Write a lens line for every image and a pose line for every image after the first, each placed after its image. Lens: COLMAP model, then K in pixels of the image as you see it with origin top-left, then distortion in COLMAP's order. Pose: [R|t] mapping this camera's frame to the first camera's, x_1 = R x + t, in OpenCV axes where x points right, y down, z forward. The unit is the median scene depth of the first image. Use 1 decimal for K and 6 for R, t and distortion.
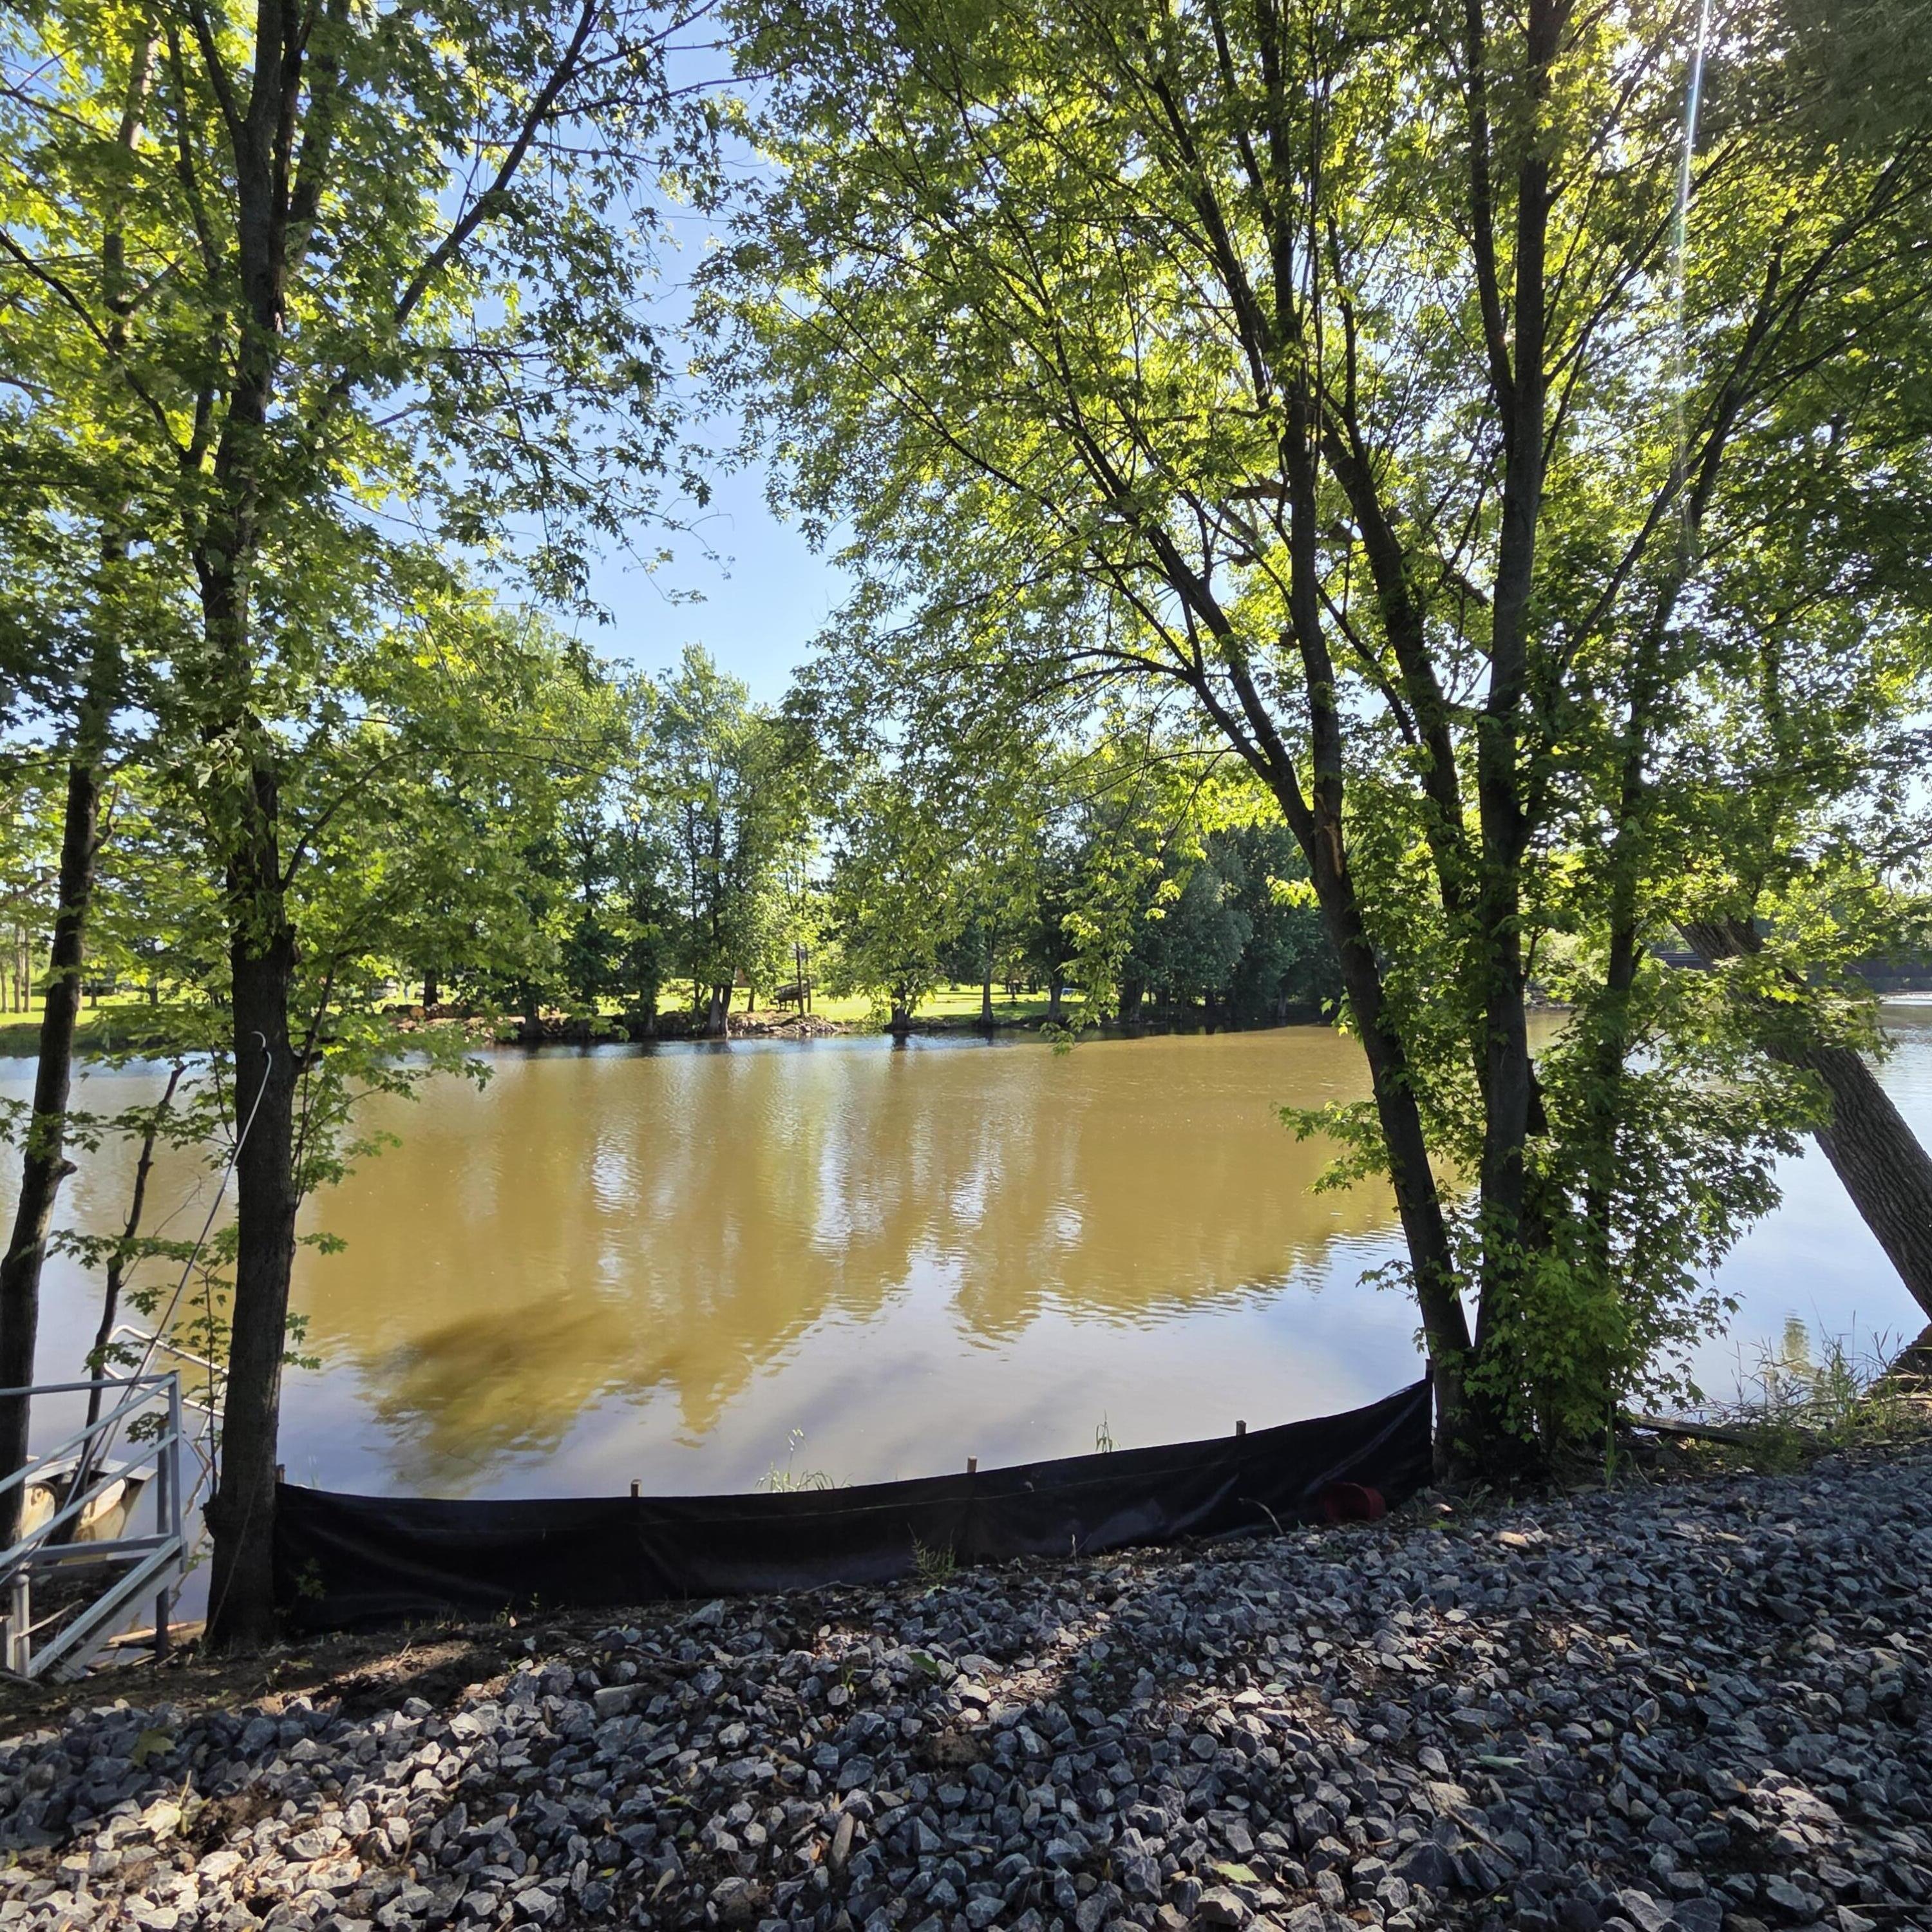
lens RADIAL K [[1055.2, 0, 965.3], [0, 1055.2, 967.9], [0, 0, 1]] dist [0.001921, -0.001207]
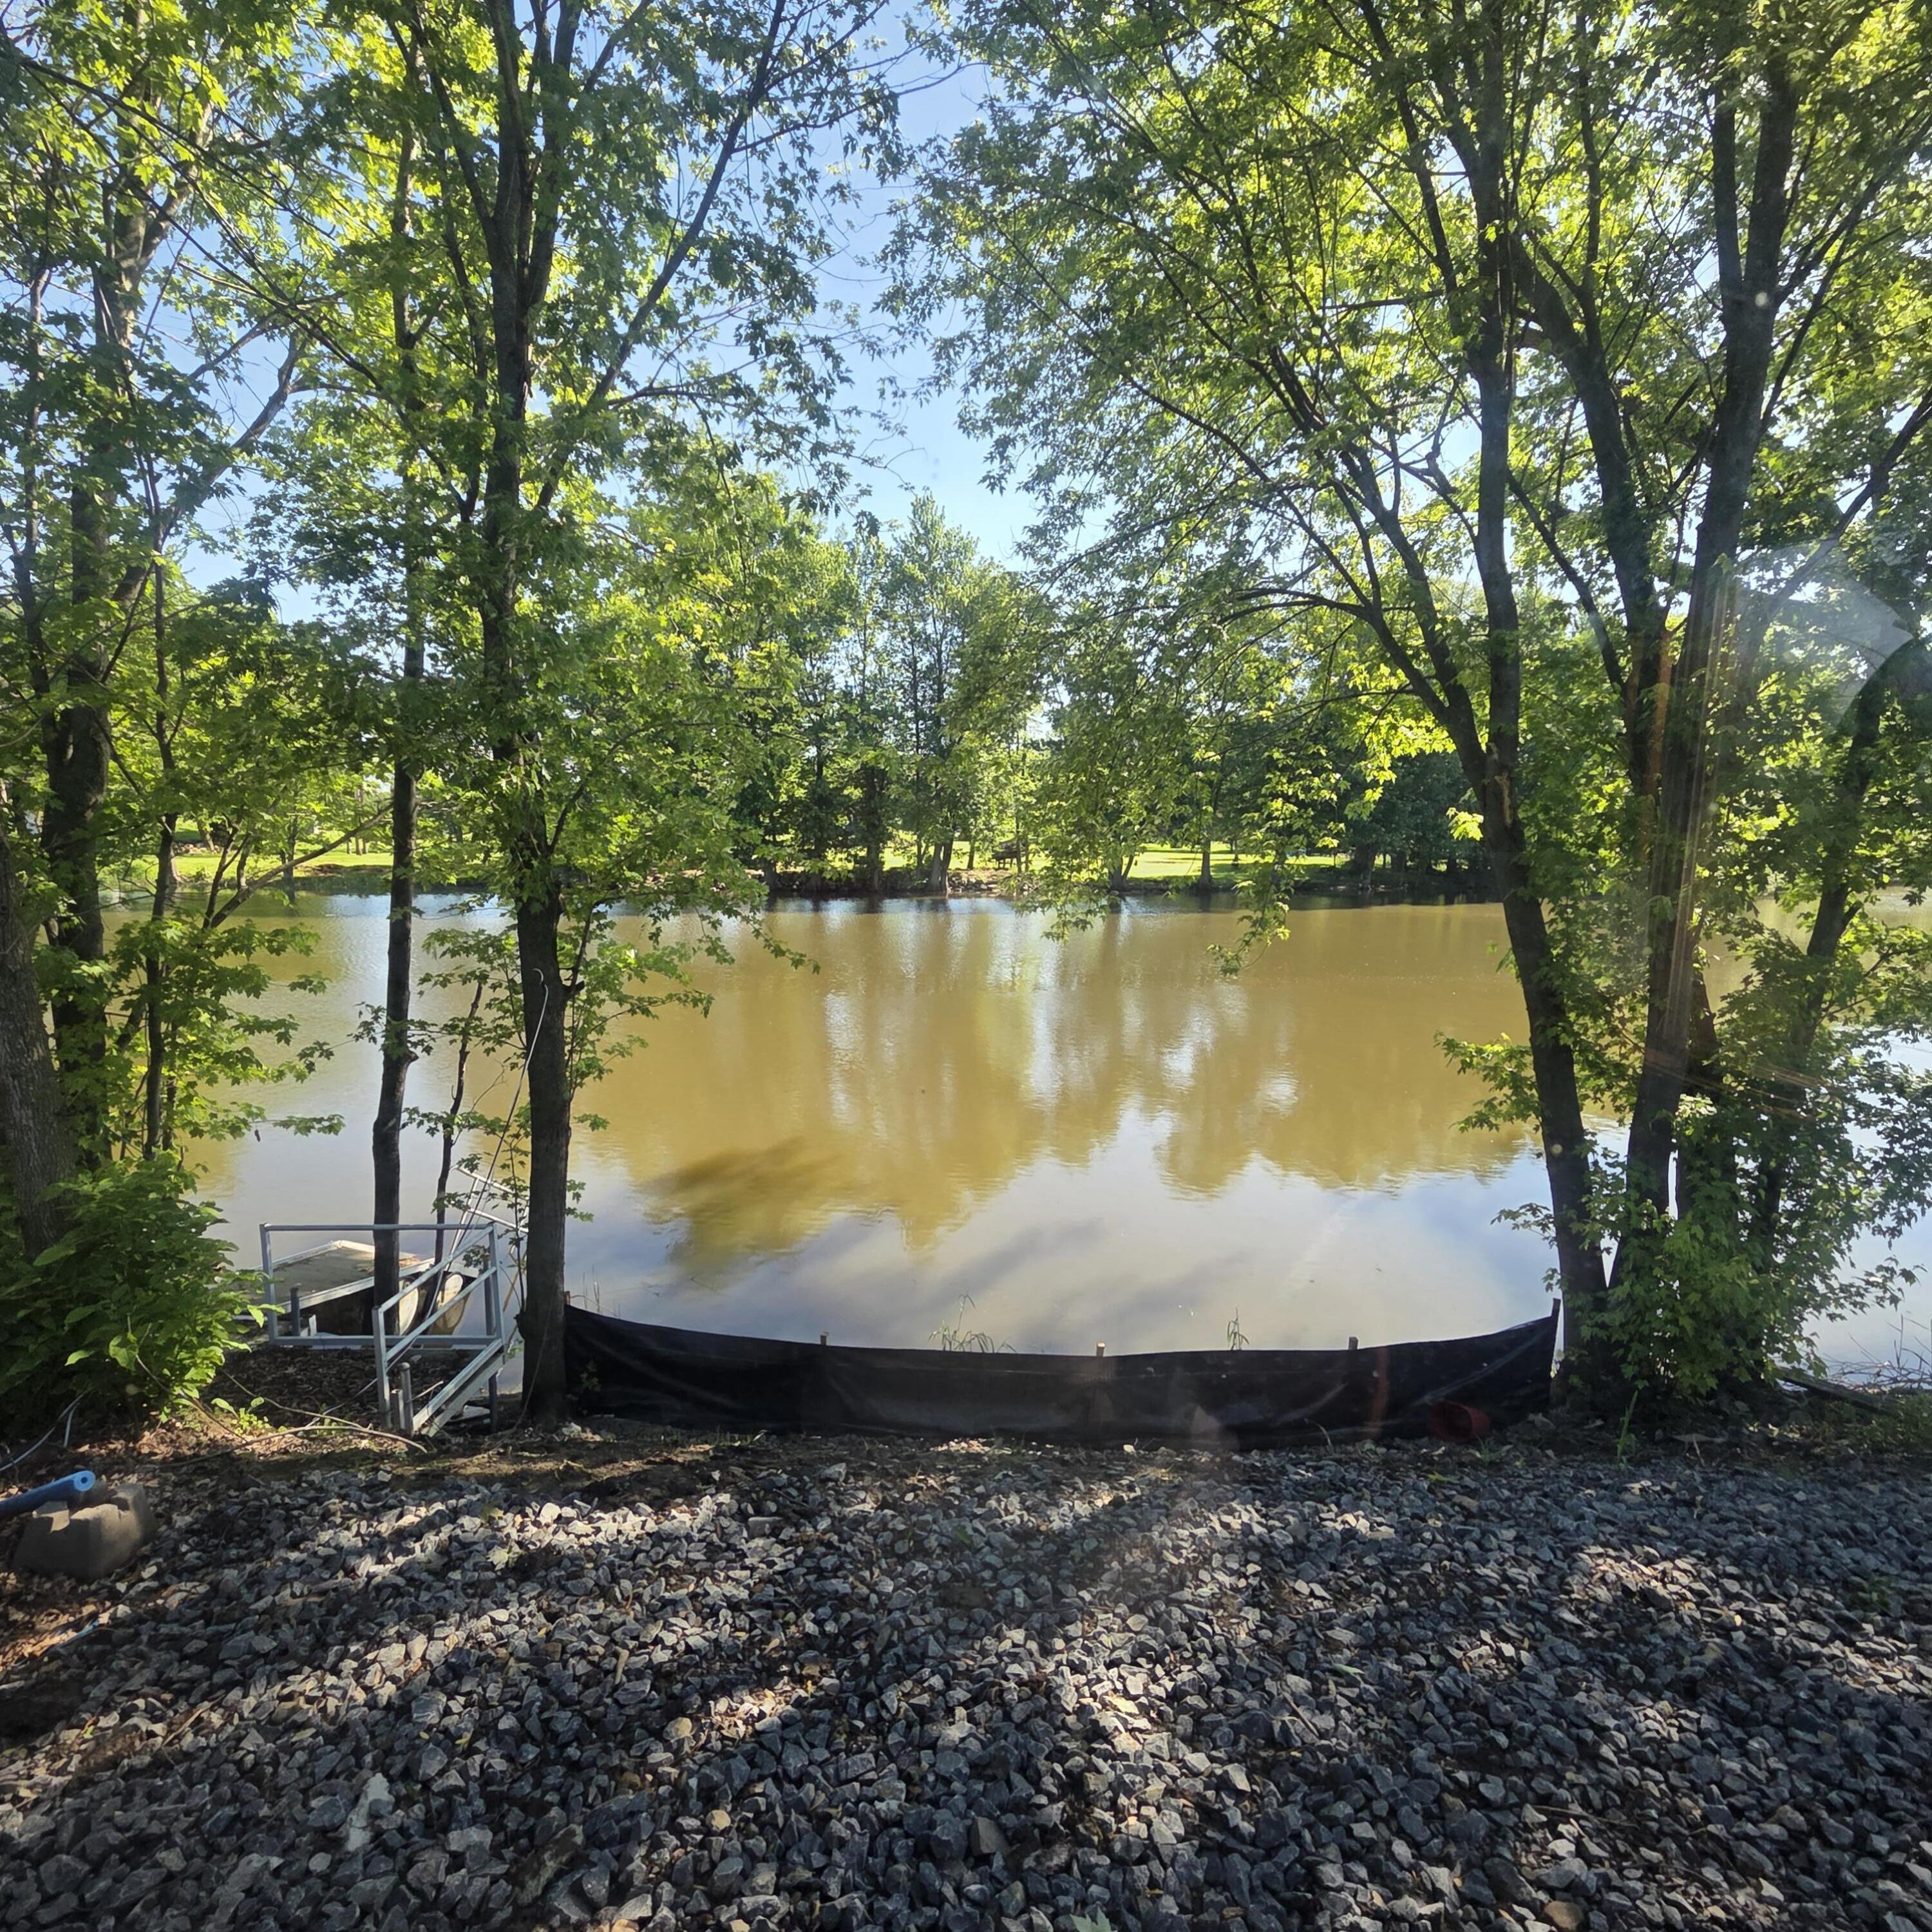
lens RADIAL K [[1055.2, 0, 967.3], [0, 1055.2, 963.9], [0, 0, 1]] dist [0.001921, -0.001207]
pose [[0.977852, 0.042312, -0.204974, 0.068748], [-0.013422, 0.990013, 0.140333, -0.094450], [0.208865, -0.134474, 0.968655, -0.086634]]
